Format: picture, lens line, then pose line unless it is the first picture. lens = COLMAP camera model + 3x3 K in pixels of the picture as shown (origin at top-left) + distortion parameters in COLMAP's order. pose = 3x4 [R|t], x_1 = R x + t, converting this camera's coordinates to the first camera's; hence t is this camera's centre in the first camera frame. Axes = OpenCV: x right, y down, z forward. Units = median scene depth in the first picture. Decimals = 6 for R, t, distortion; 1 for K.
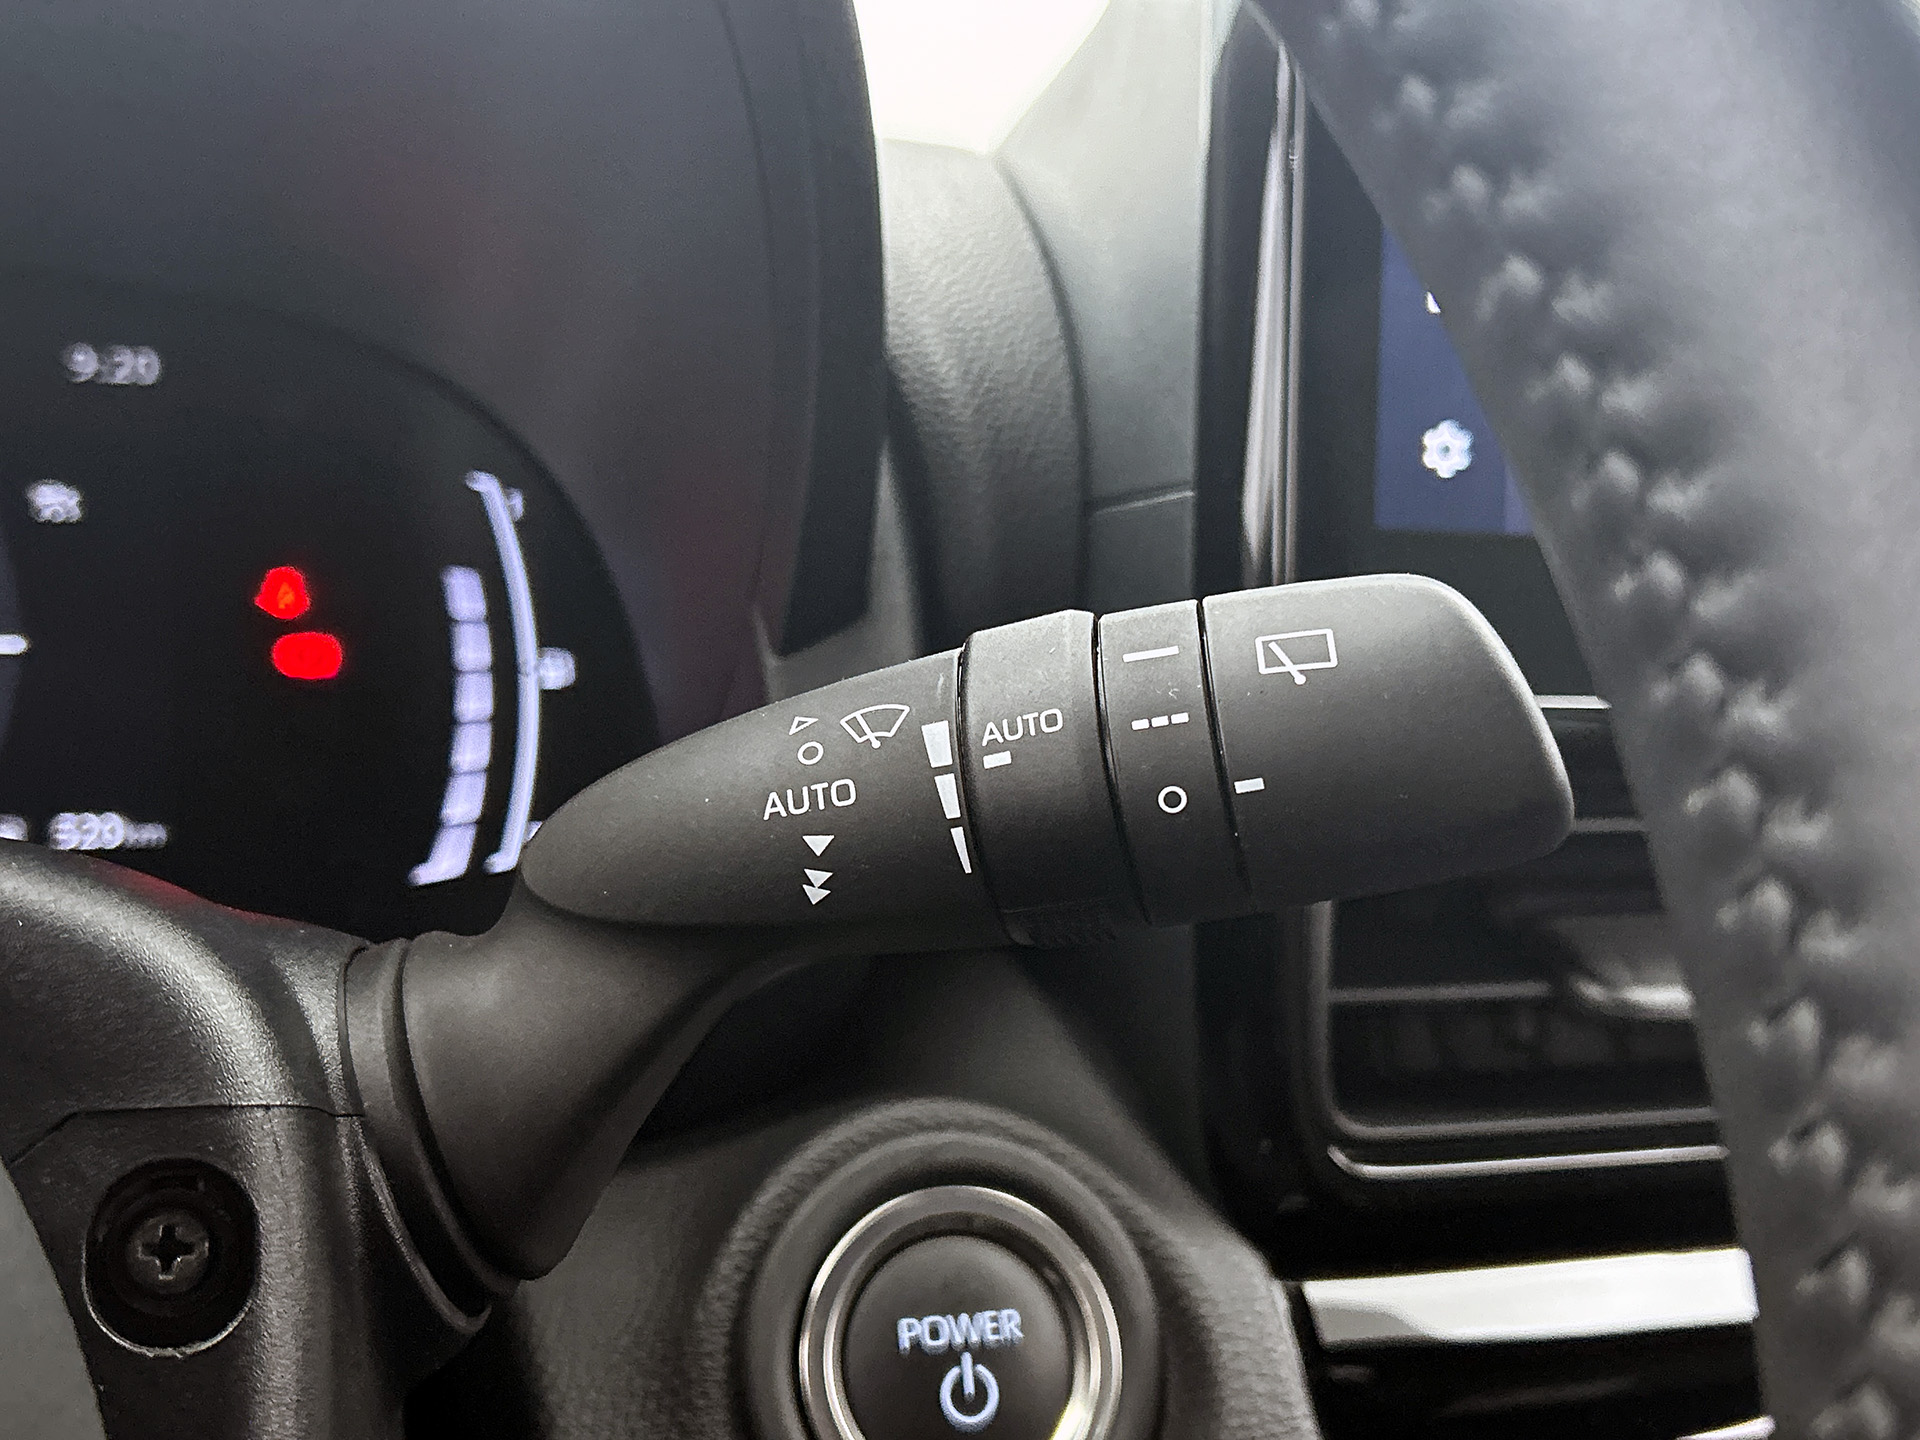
lens RADIAL K [[2169.9, 0, 910.5], [0, 2169.9, 739.4], [0, 0, 1]] dist [0.053402, 0.000000]
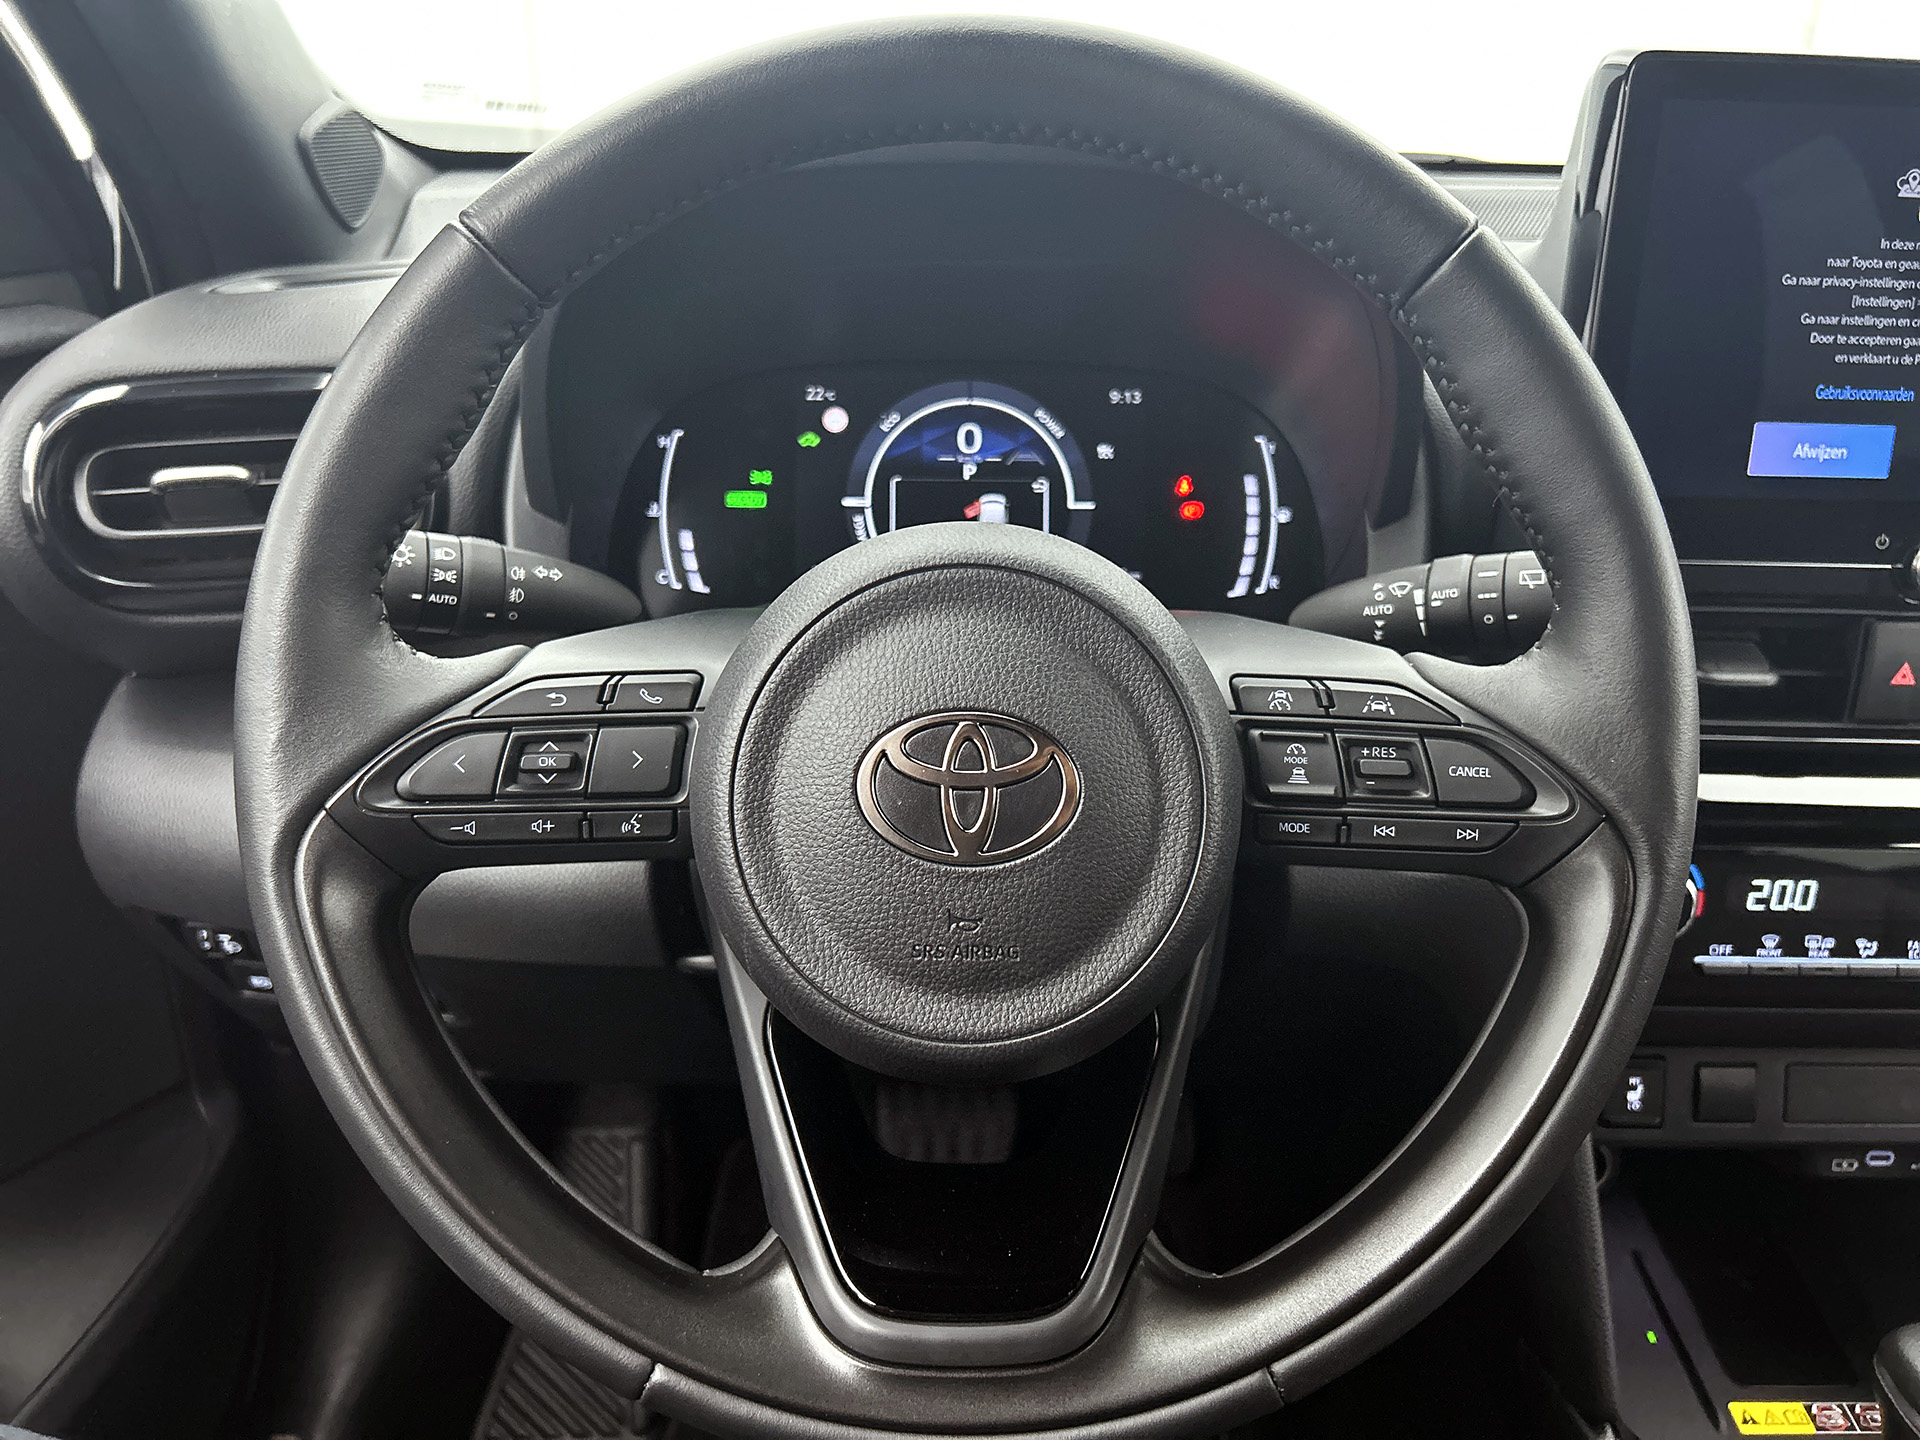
lens RADIAL K [[1457.6, 0, 956.7], [0, 1457.6, 701.7], [0, 0, 1]] dist [0.044185, -0.059276]
pose [[0.943792, 0.082503, -0.320079, 0.045332], [-0.017135, 0.979259, 0.201887, -0.169203], [0.330096, -0.185055, 0.925630, -0.818607]]
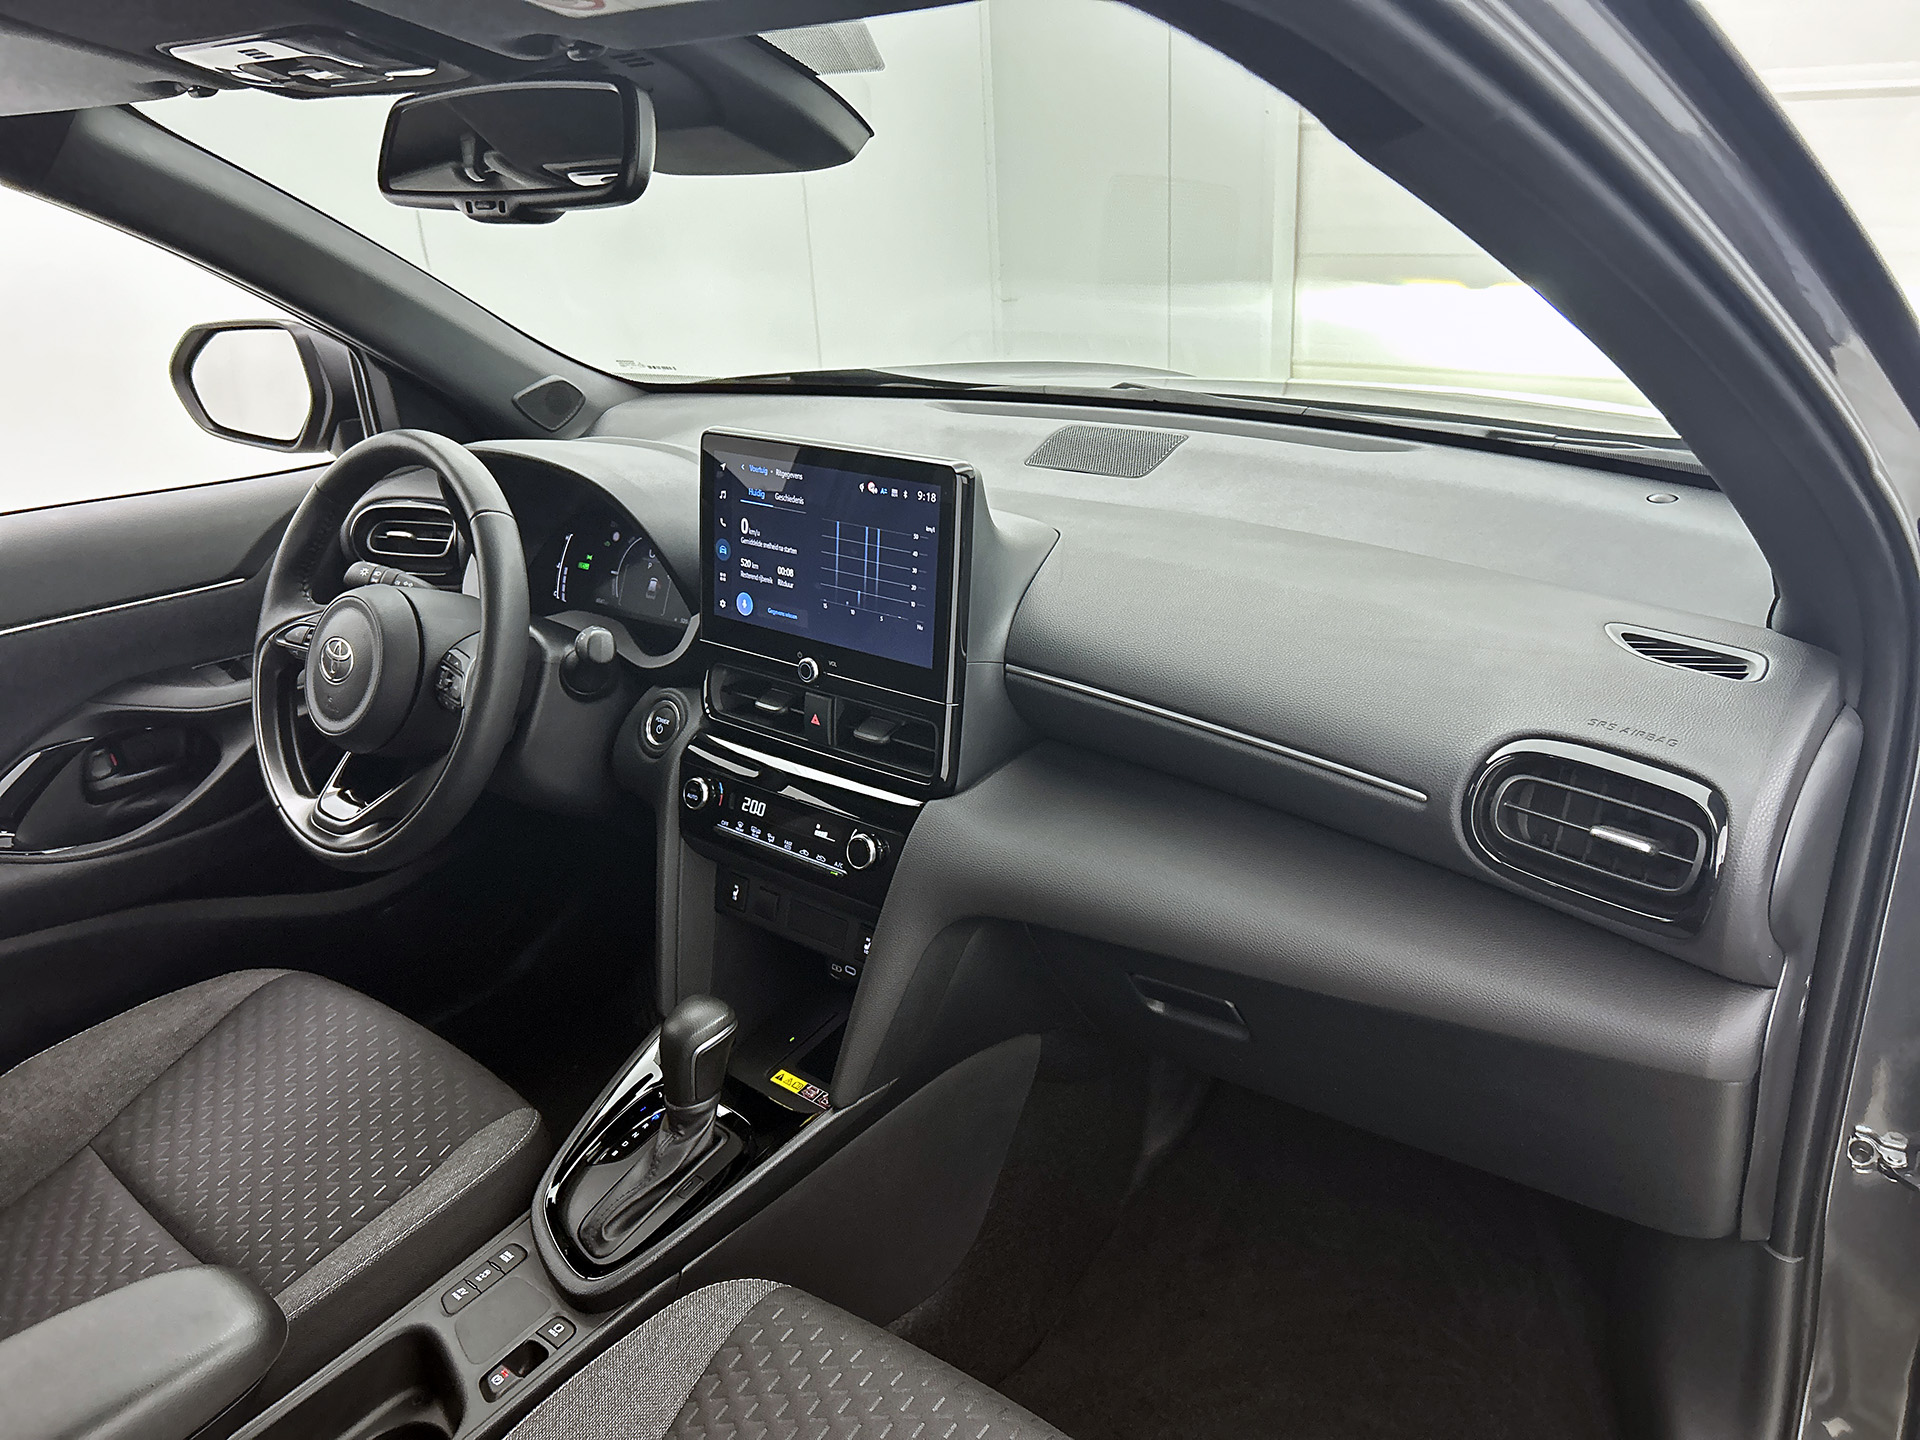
lens RADIAL K [[1457.6, 0, 981.5], [0, 1457.6, 705.6], [0, 0, 1]] dist [0.044185, -0.059276]
pose [[0.508935, 0.234691, -0.828194, 3.430983], [-0.071591, 0.970323, 0.230974, -0.719521], [0.857823, -0.058259, 0.510632, -0.380916]]
